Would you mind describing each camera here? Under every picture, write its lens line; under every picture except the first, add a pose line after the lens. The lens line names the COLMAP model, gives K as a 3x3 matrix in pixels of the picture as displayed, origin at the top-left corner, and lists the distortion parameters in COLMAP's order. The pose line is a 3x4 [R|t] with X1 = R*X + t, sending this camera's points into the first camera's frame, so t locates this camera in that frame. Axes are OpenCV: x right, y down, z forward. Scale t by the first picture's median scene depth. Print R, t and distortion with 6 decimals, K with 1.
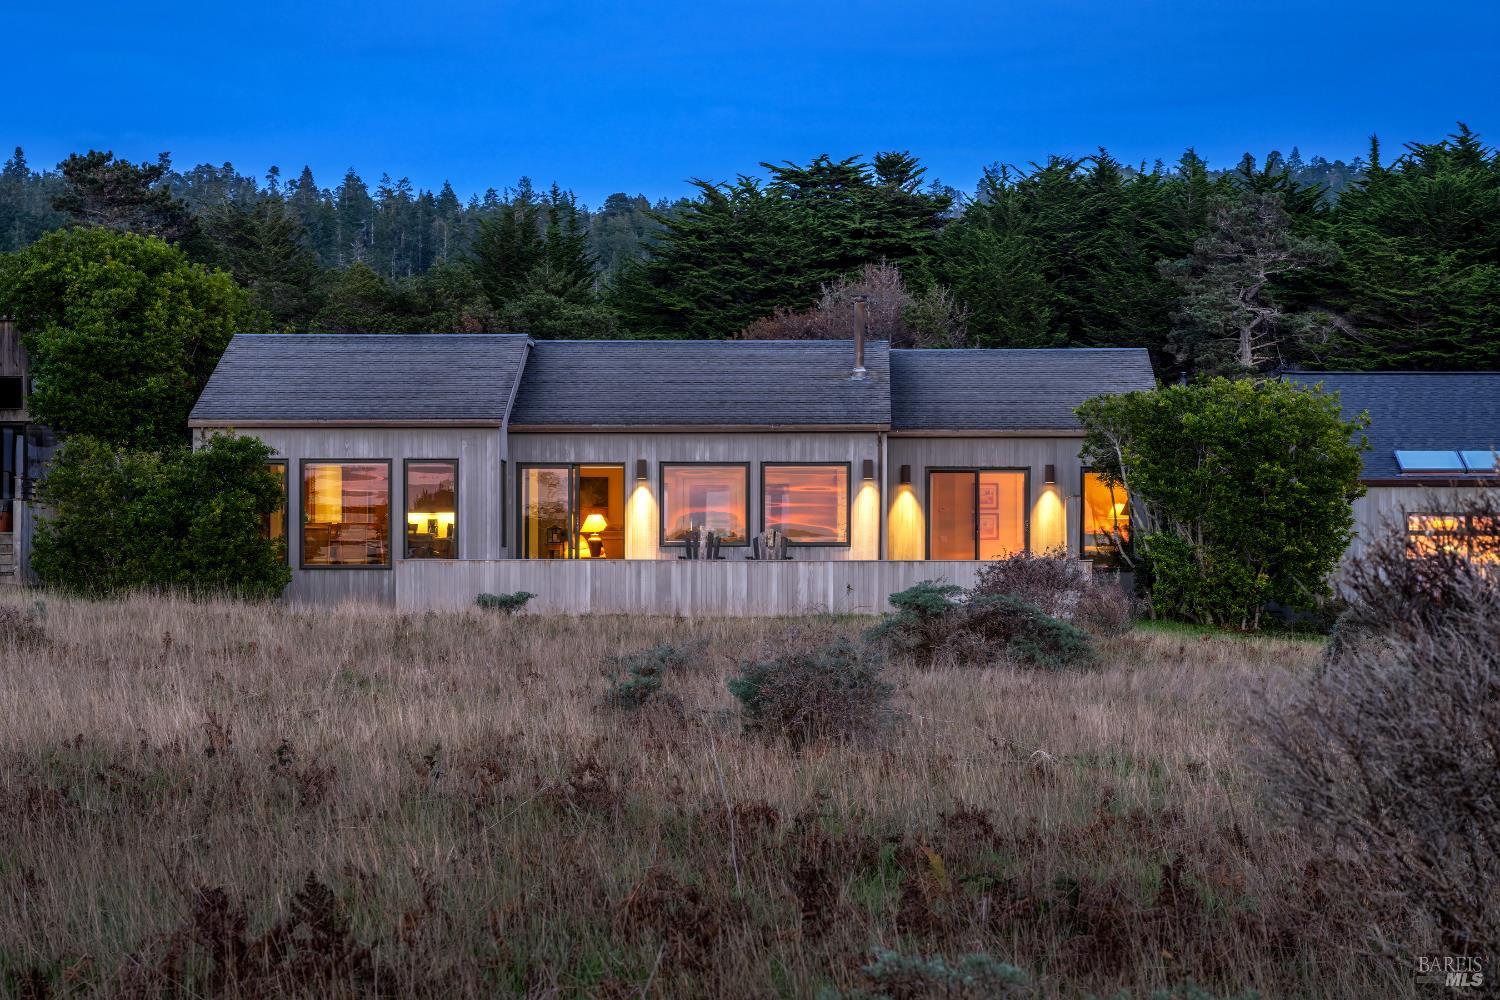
lens RADIAL K [[3341.8, 0, 749.7], [0, 3341.8, 500.7], [0, 0, 1]] dist [-0.015692, 0.000000]
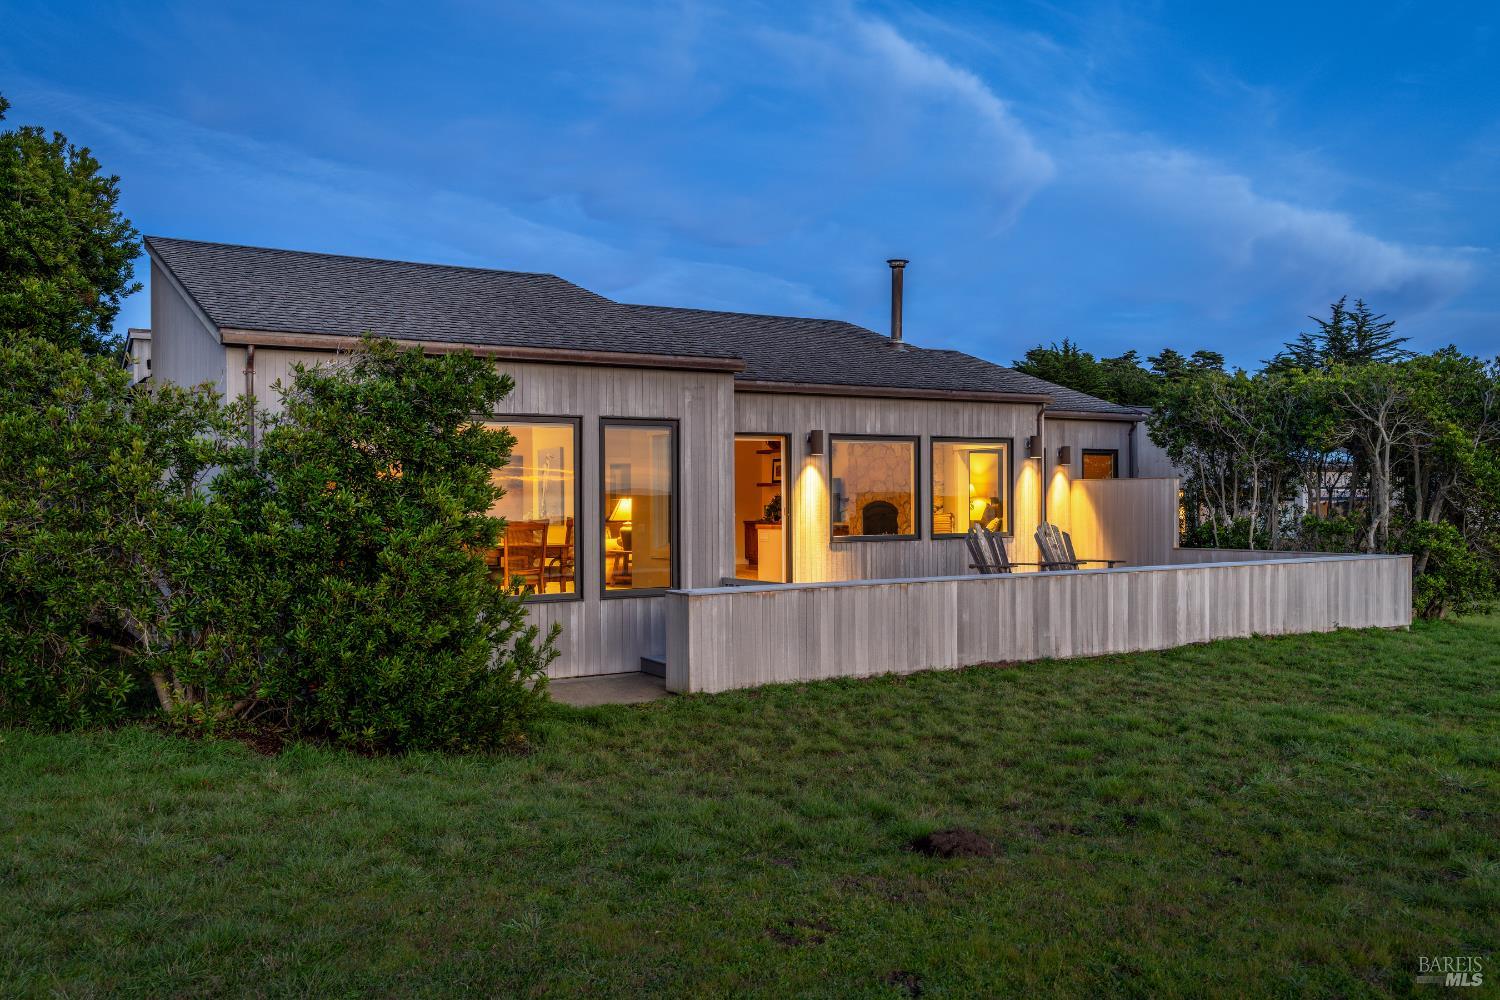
lens RADIAL K [[1224.3, 0, 752.0], [0, 1224.3, 497.3], [0, 0, 1]] dist [-0.006866, 0.000400]
pose [[0.849004, -0.007496, 0.528334, -0.191506], [-0.003008, 0.999815, 0.019018, -0.002195], [-0.528379, -0.017736, 0.848824, 0.770282]]
